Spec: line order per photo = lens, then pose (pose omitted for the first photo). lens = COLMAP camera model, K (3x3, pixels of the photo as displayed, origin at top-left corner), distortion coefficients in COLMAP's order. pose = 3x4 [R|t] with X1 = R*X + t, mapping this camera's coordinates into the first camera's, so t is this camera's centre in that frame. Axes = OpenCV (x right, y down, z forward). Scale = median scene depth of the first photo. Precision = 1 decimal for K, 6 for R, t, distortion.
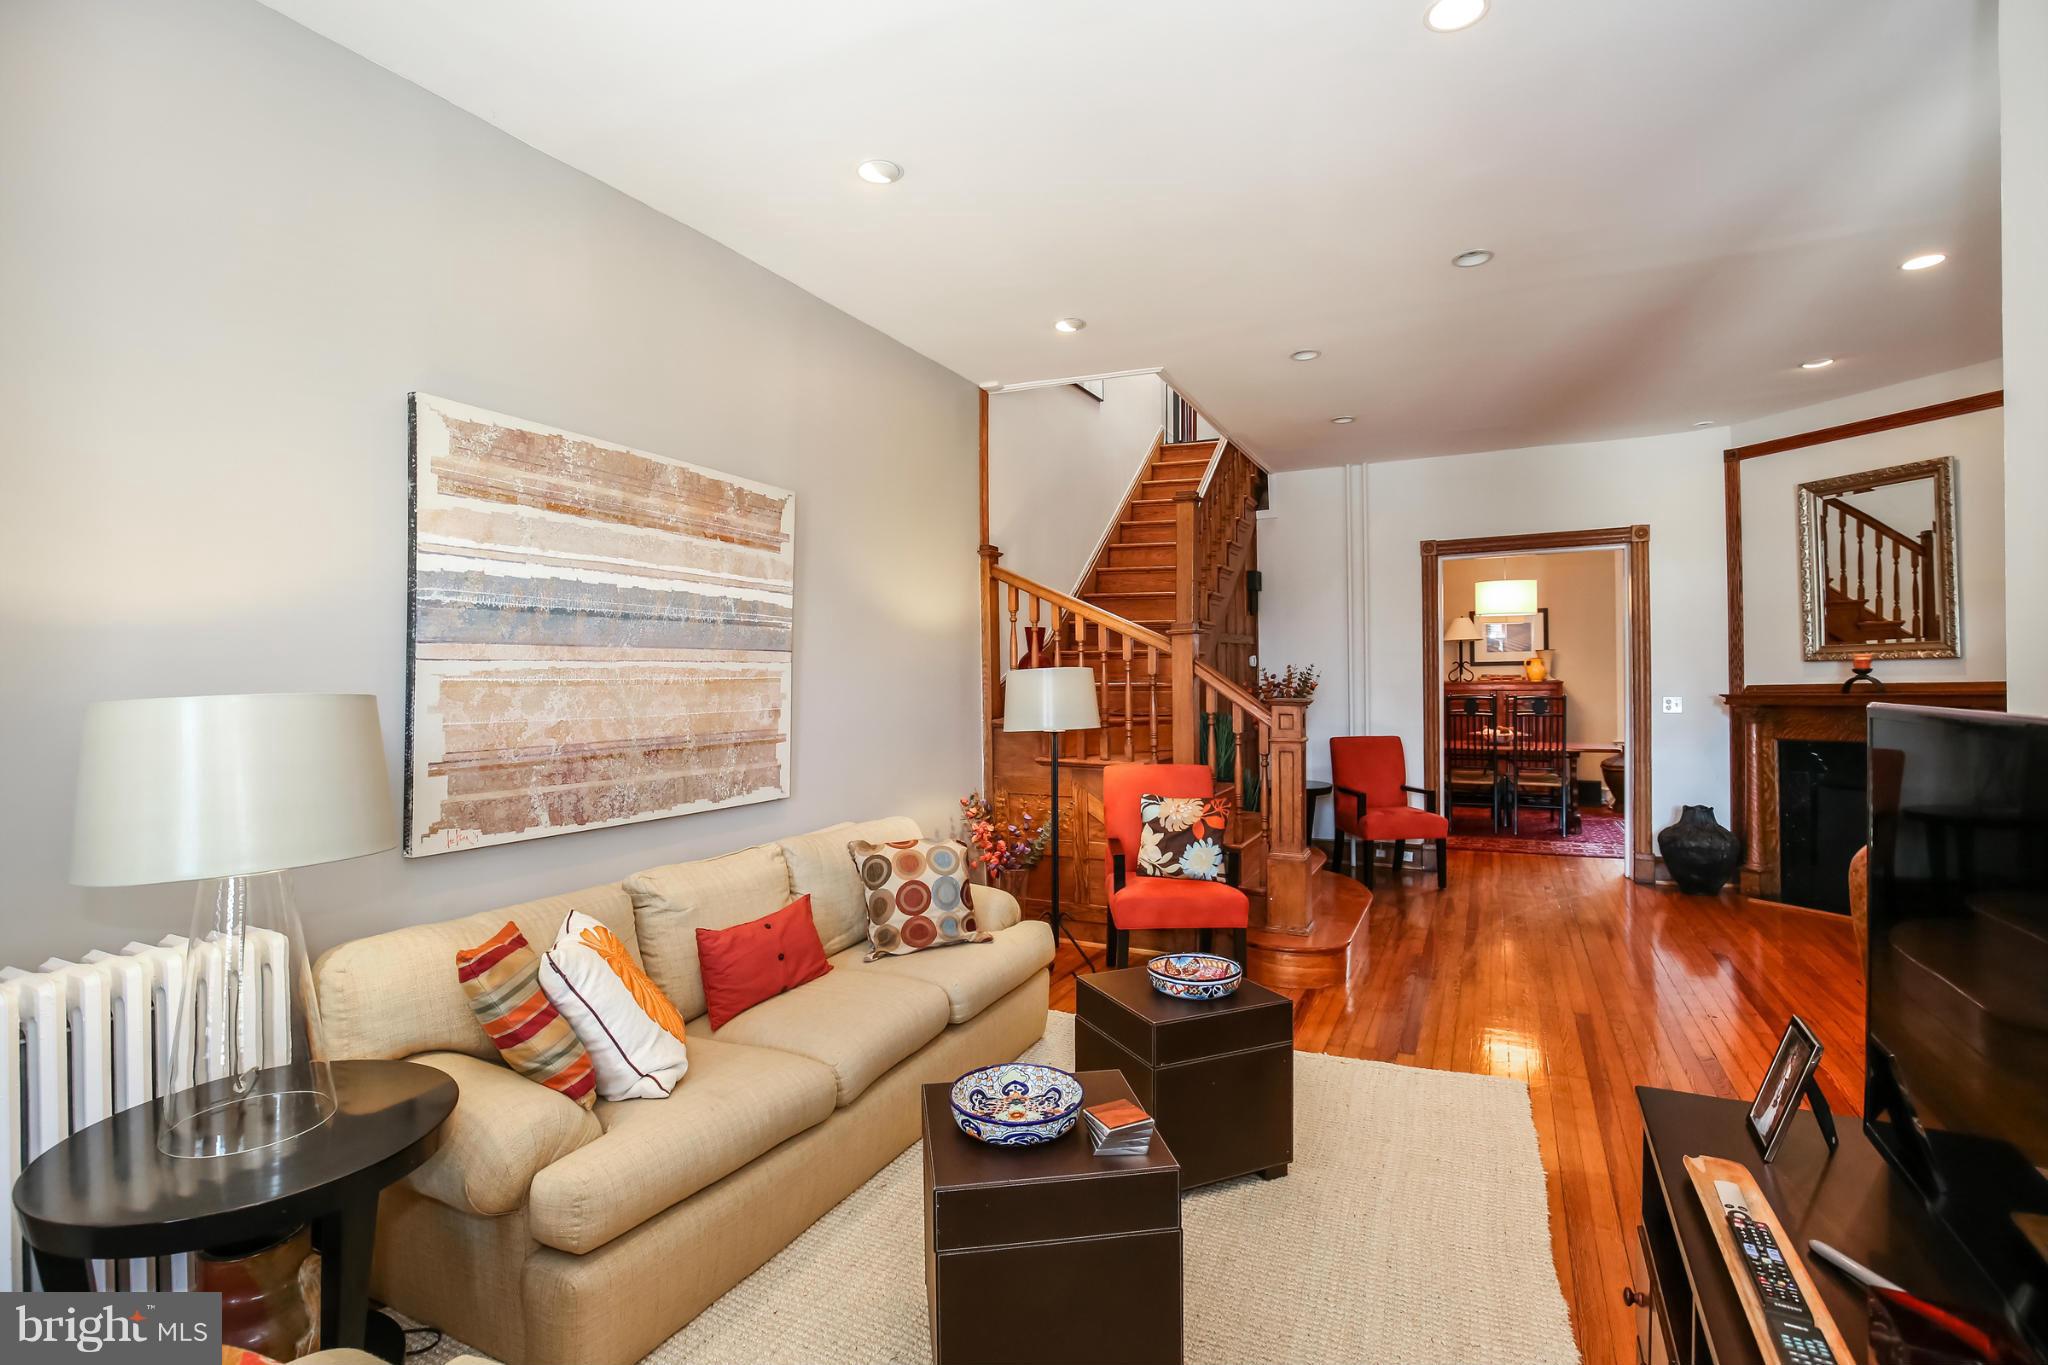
lens RADIAL K [[952.6, 0, 1030.7], [0, 952.6, 671.0], [0, 0, 1]] dist [-0.038128, 0.006684]
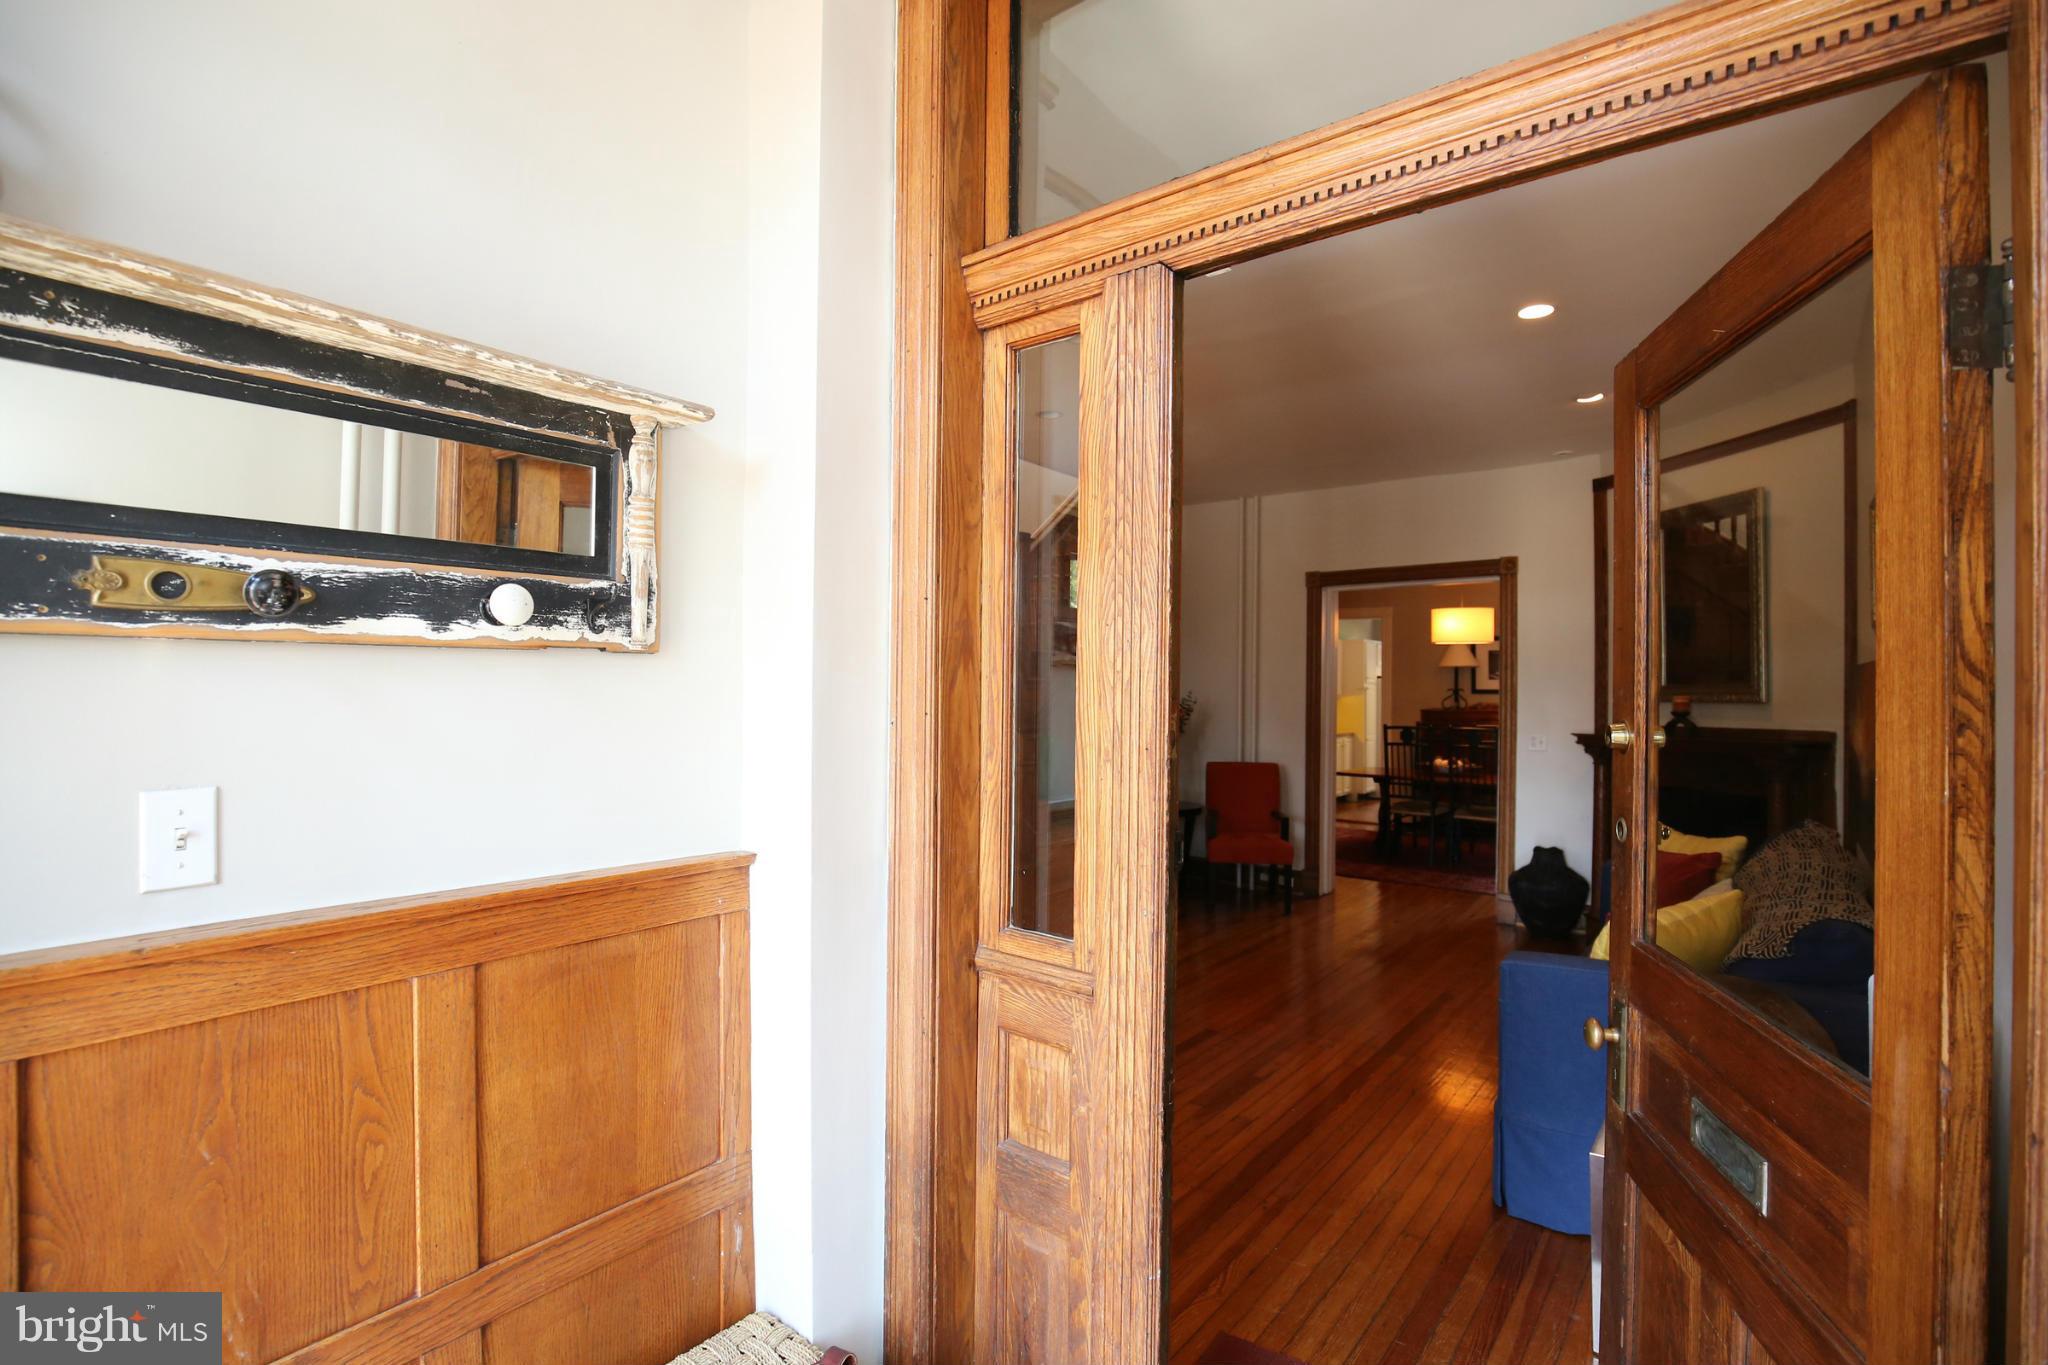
lens RADIAL K [[952.6, 0, 1030.7], [0, 952.6, 671.0], [0, 0, 1]] dist [-0.038128, 0.006684]
pose [[0.977368, 0.019578, -0.210639, 0.387851], [-0.021613, 0.999739, -0.007367, -0.019752], [0.210440, 0.011753, 0.977536, -0.067600]]
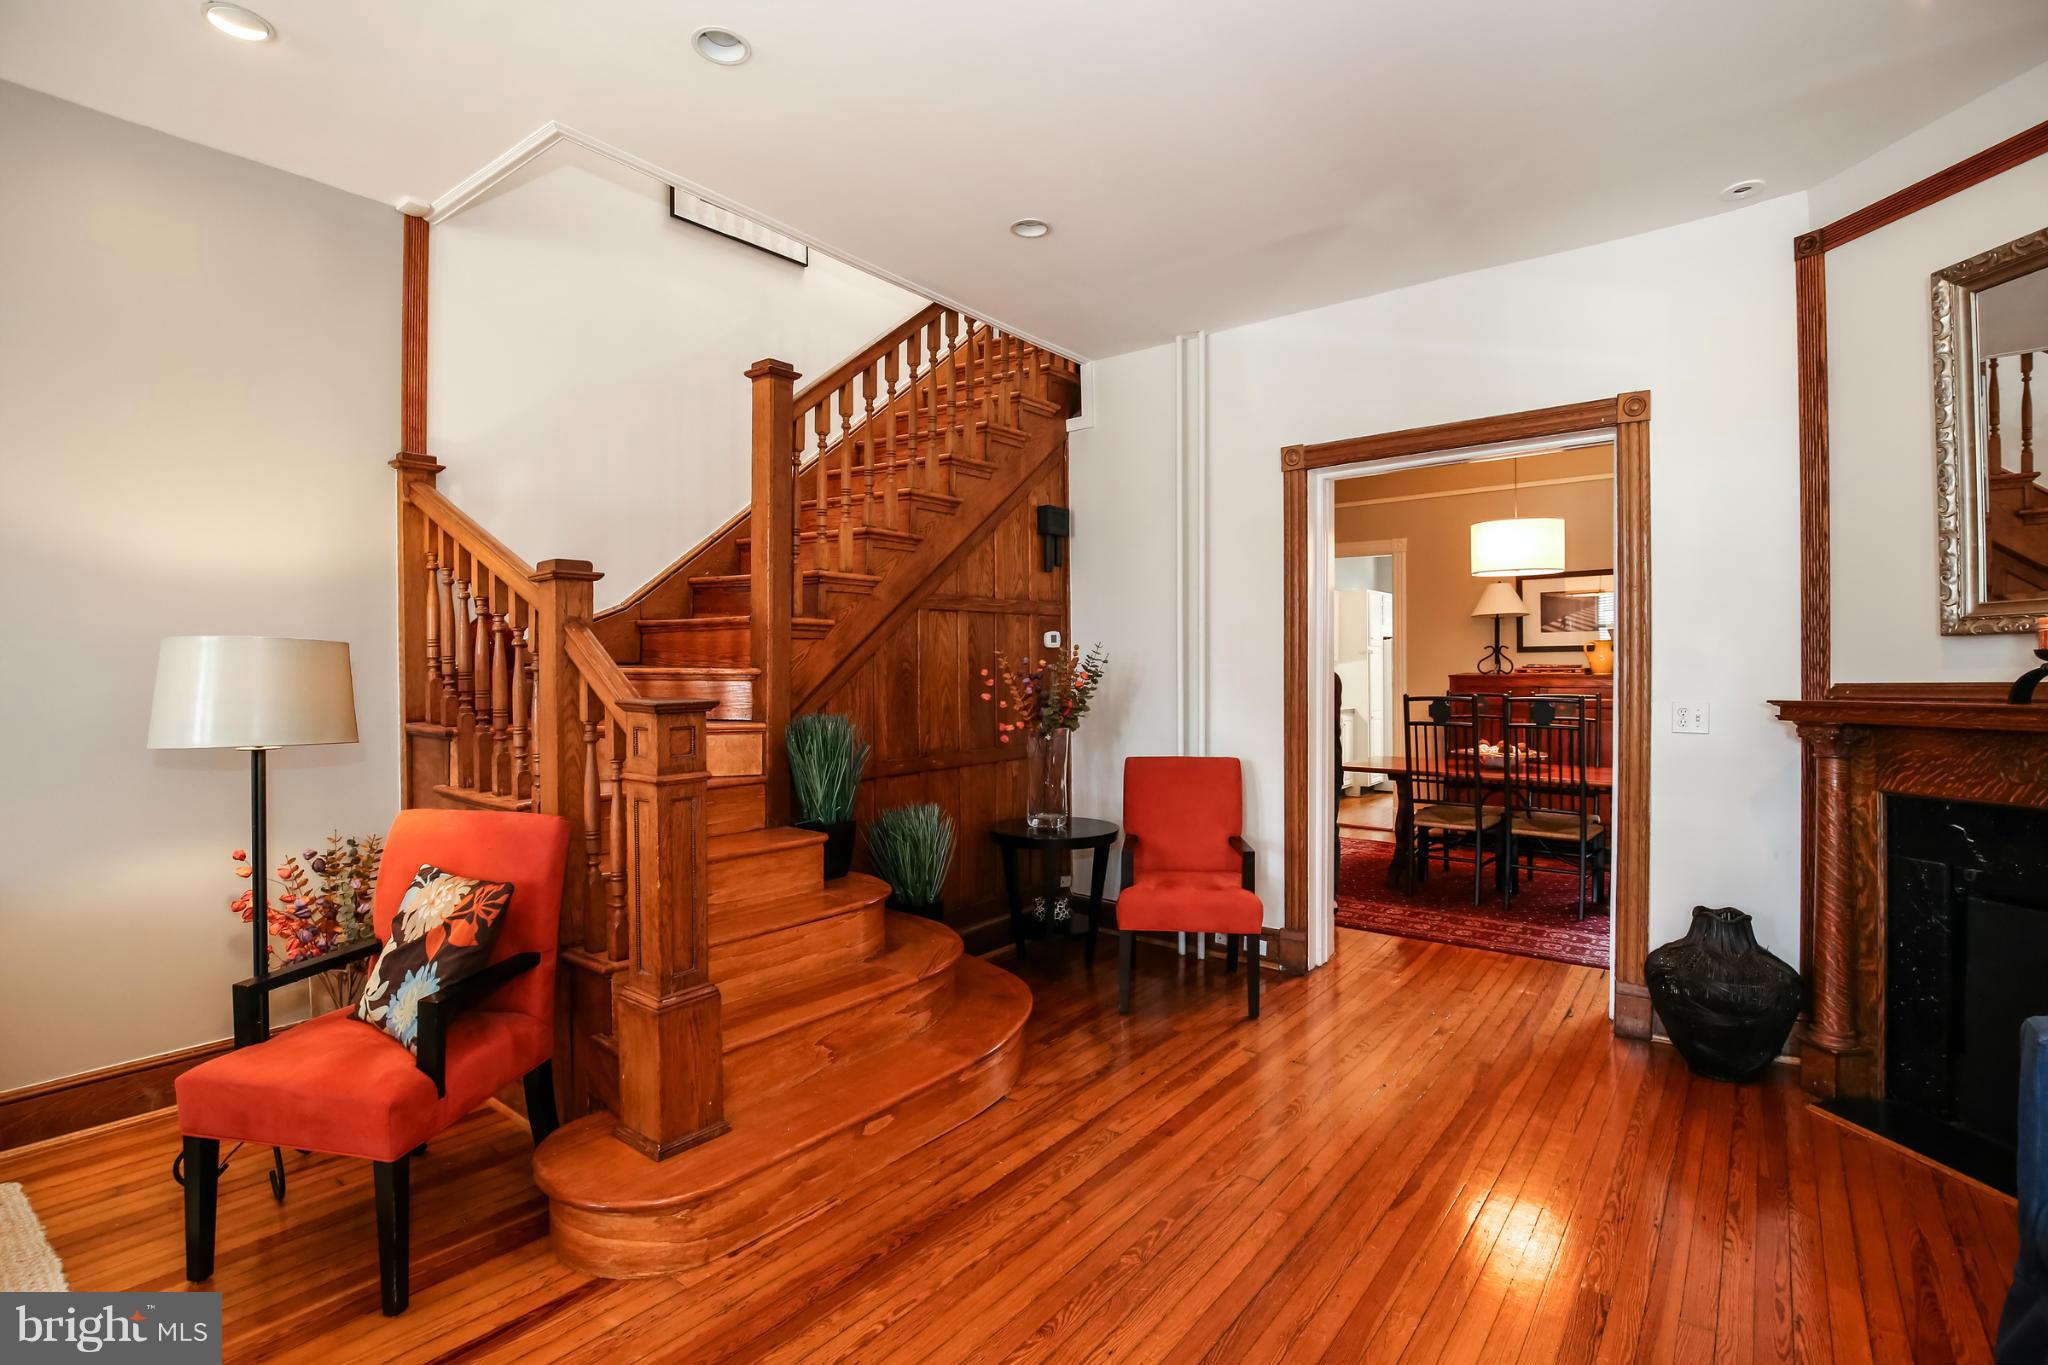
lens RADIAL K [[952.6, 0, 1030.7], [0, 952.6, 671.0], [0, 0, 1]] dist [-0.038128, 0.006684]
pose [[0.978619, 0.008380, -0.205513, 0.433872], [-0.006388, 0.999926, 0.010354, 0.005841], [0.205584, -0.008819, 0.978600, 0.400695]]
